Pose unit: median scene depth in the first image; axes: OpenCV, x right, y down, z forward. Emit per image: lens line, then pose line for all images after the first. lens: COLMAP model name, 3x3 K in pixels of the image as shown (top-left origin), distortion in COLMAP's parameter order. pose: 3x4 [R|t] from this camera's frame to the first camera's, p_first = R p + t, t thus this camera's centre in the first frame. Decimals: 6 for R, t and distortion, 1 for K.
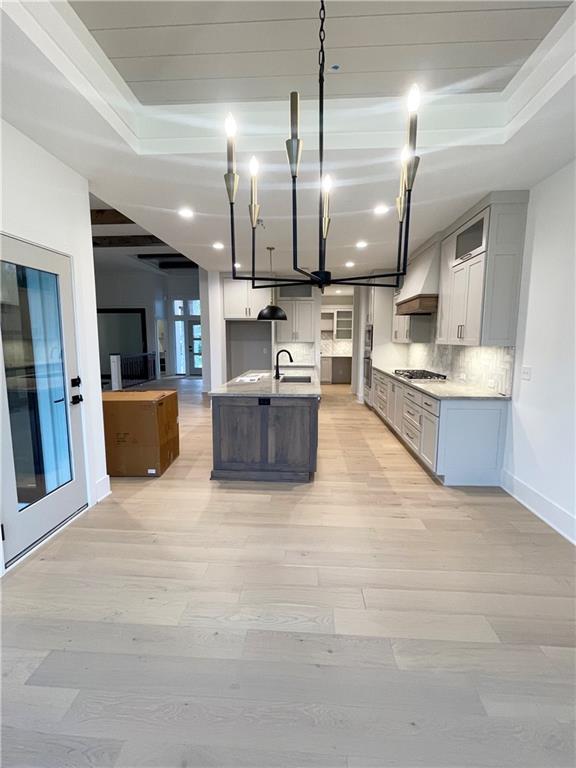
lens RADIAL K [[346.7, 0, 288.0], [0, 346.7, 384.0], [0, 0, 1]] dist [-0.000051, 0.000022]
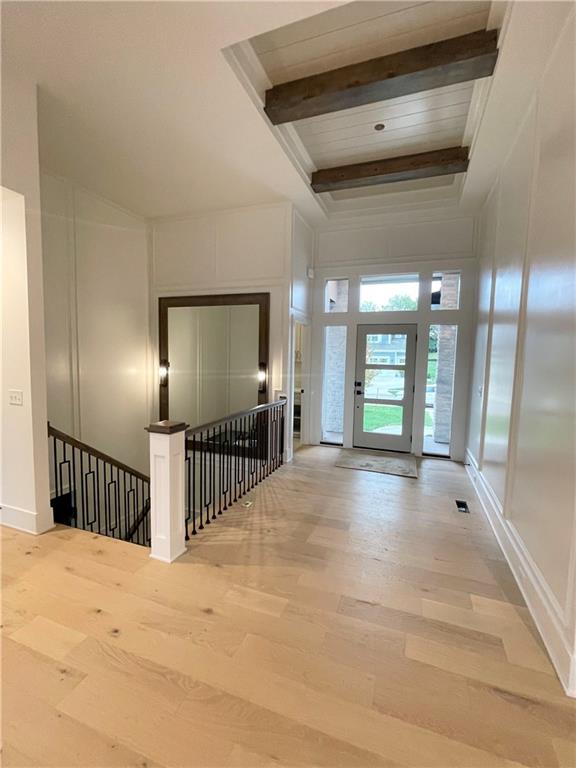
lens RADIAL K [[346.7, 0, 288.0], [0, 346.7, 384.0], [0, 0, 1]] dist [-0.000051, 0.000022]
pose [[0.944918, 0.043430, -0.324414, -0.258640], [-0.056923, 0.997859, -0.032215, -0.102321], [0.322321, 0.048908, 0.945366, 0.635612]]
